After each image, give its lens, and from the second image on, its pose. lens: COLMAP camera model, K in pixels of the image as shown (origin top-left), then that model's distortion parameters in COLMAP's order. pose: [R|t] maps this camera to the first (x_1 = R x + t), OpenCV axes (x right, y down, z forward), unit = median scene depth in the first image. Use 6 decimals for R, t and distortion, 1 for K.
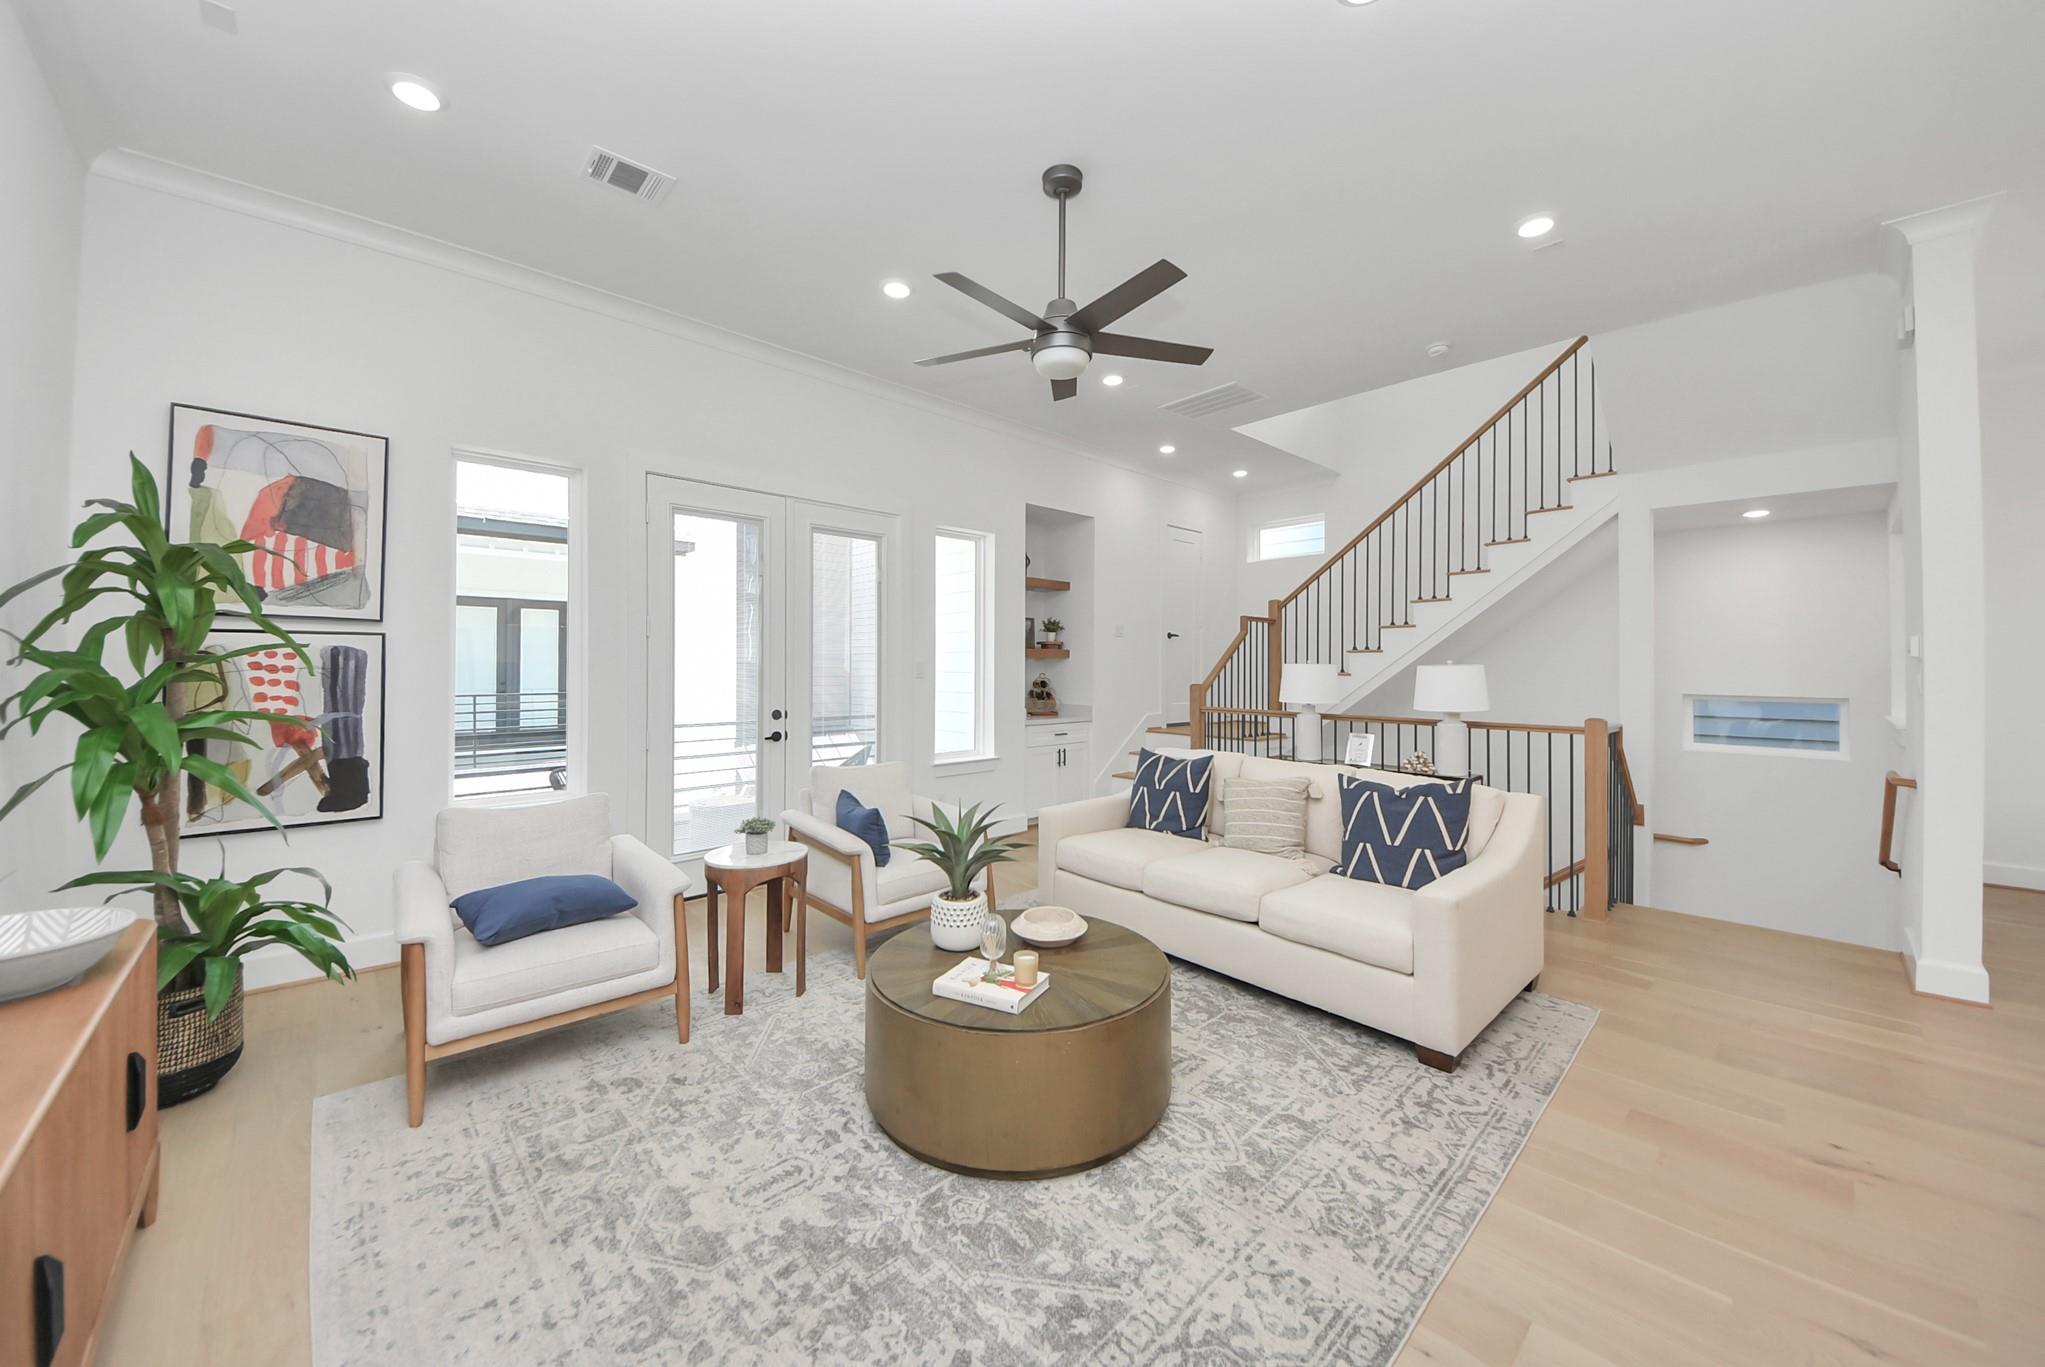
lens RADIAL K [[746.8, 0, 1040.4], [0, 746.8, 663.6], [0, 0, 1]] dist [0.019224, -0.015523]
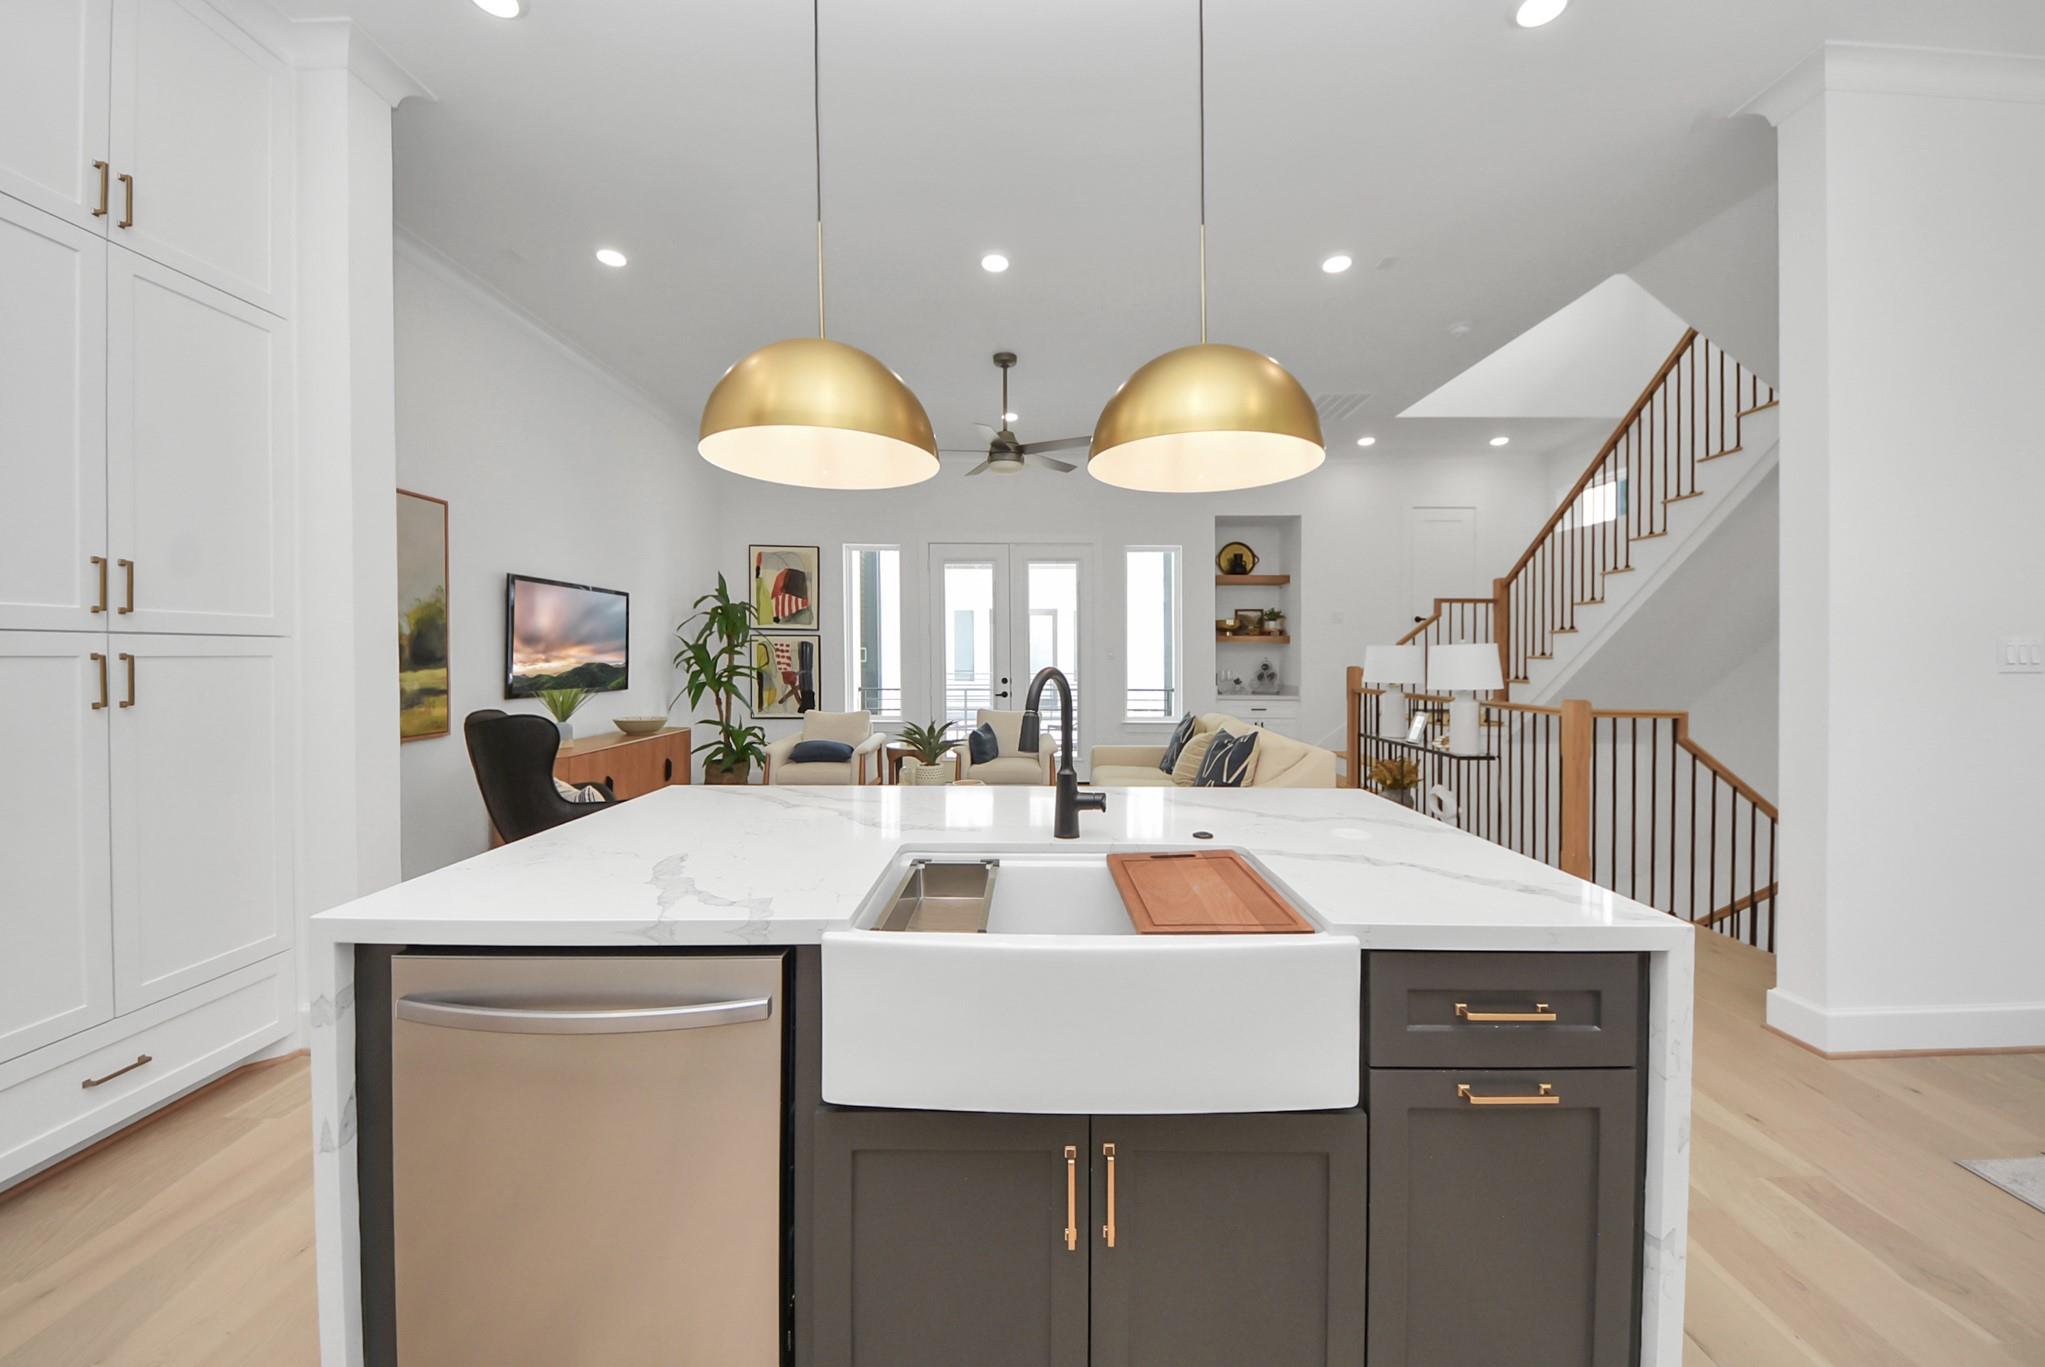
lens RADIAL K [[729.5, 0, 1013.8], [0, 729.5, 677.6], [0, 0, 1]] dist [0.011901, -0.000009]
pose [[0.730029, 0.019900, -0.683127, 1.011610], [0.001542, 0.999525, 0.030765, 0.019109], [0.683415, -0.023512, 0.729652, -0.179805]]
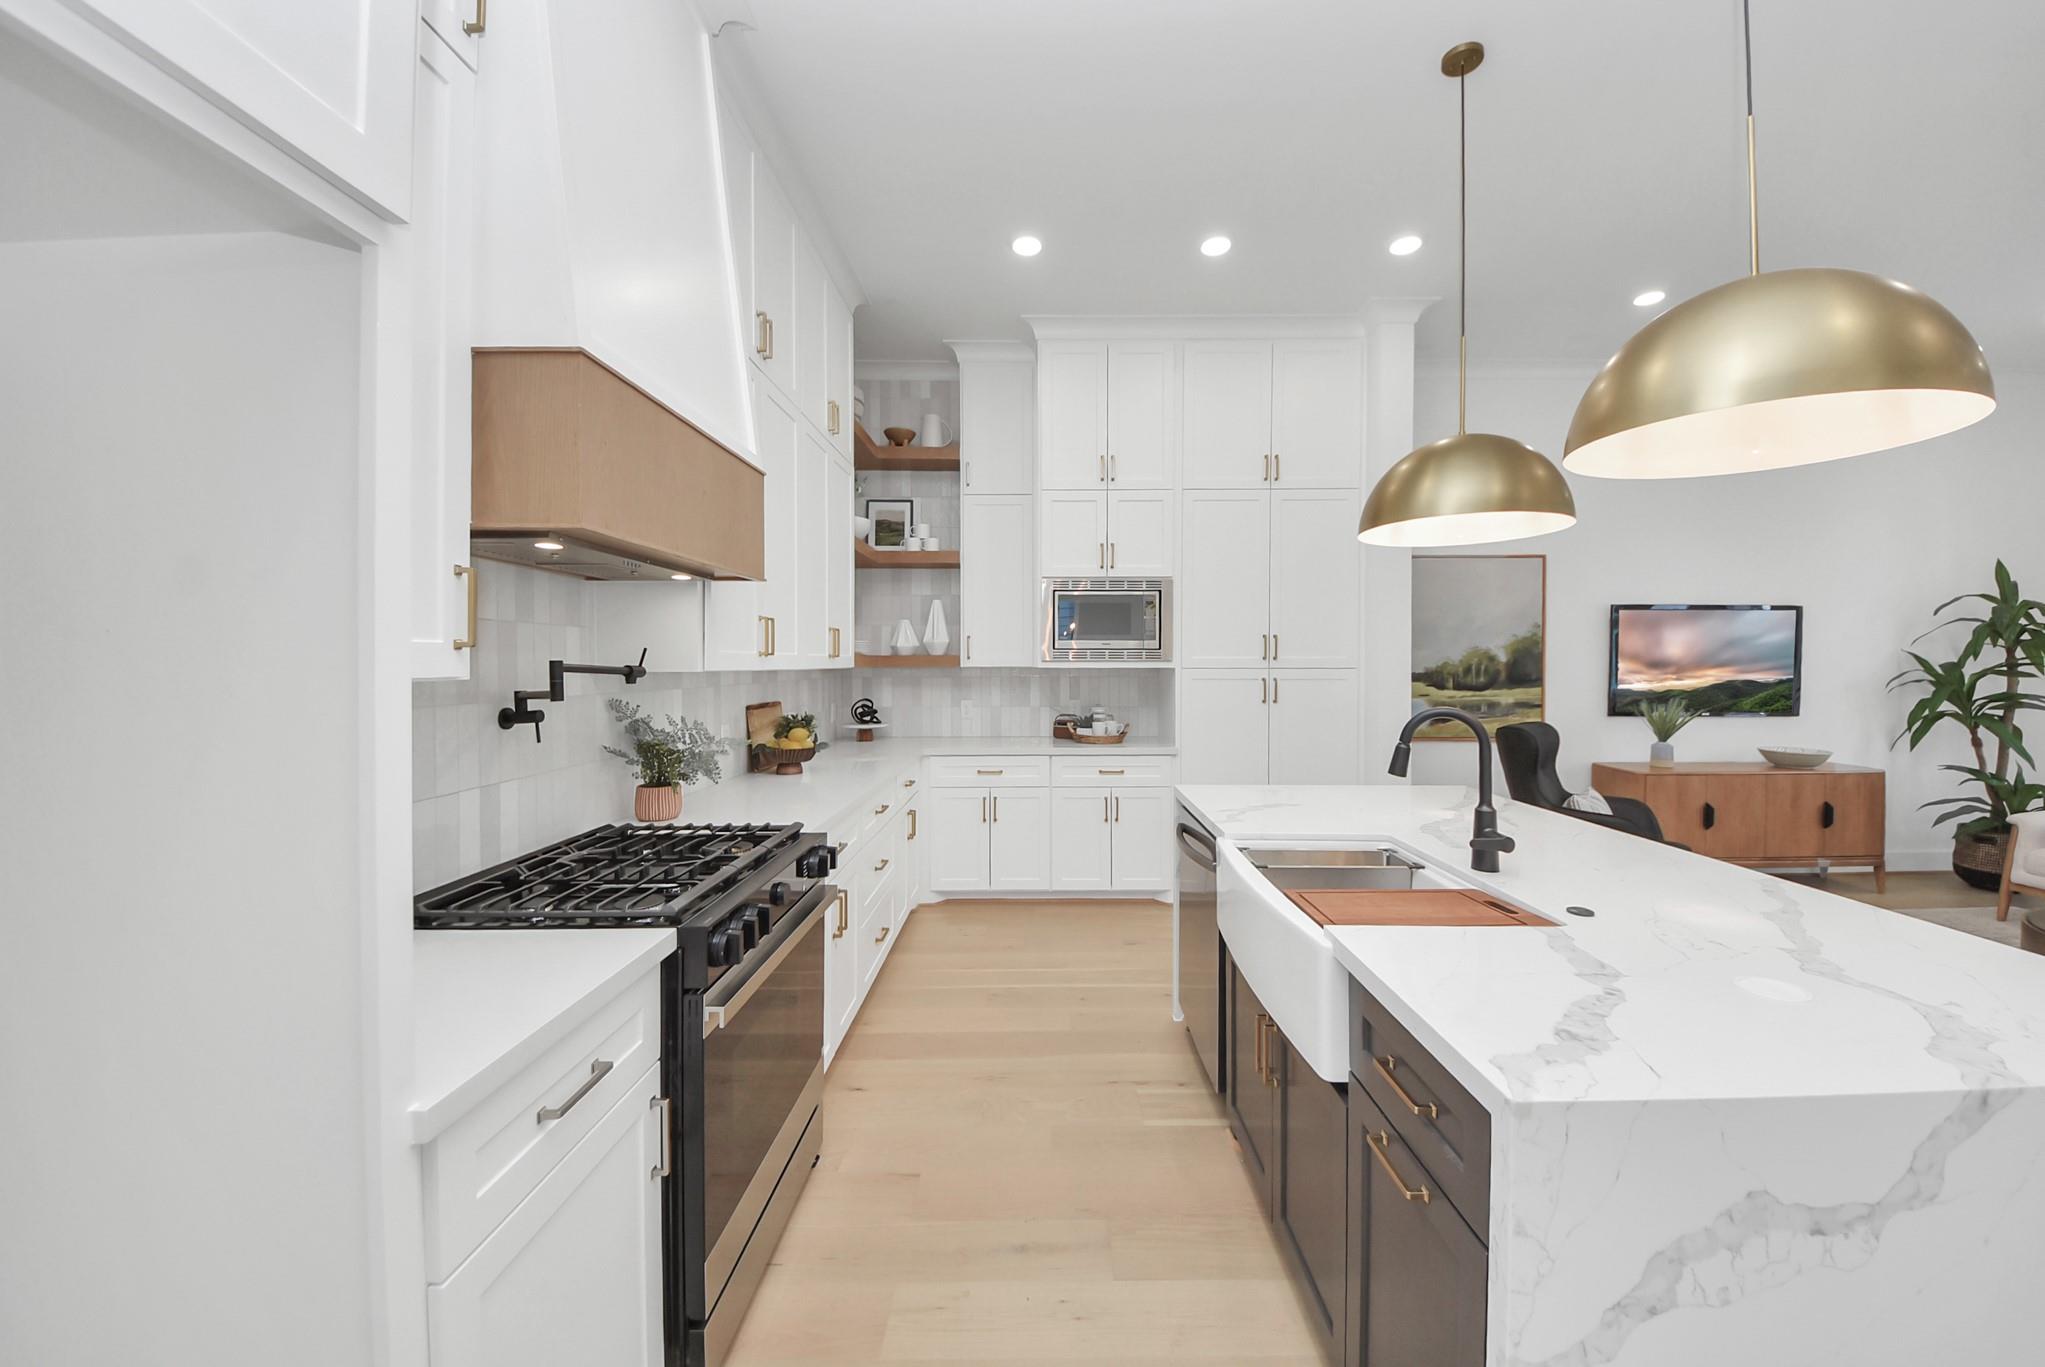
lens RADIAL K [[759.9, 0, 1057.8], [0, 759.9, 667.0], [0, 0, 1]] dist [0.009206, -0.019802]
pose [[-0.681988, 0.001980, -0.731361, 1.306023], [-0.002456, 0.999984, 0.004998, -0.005646], [0.731359, 0.005204, -0.681972, 0.349867]]
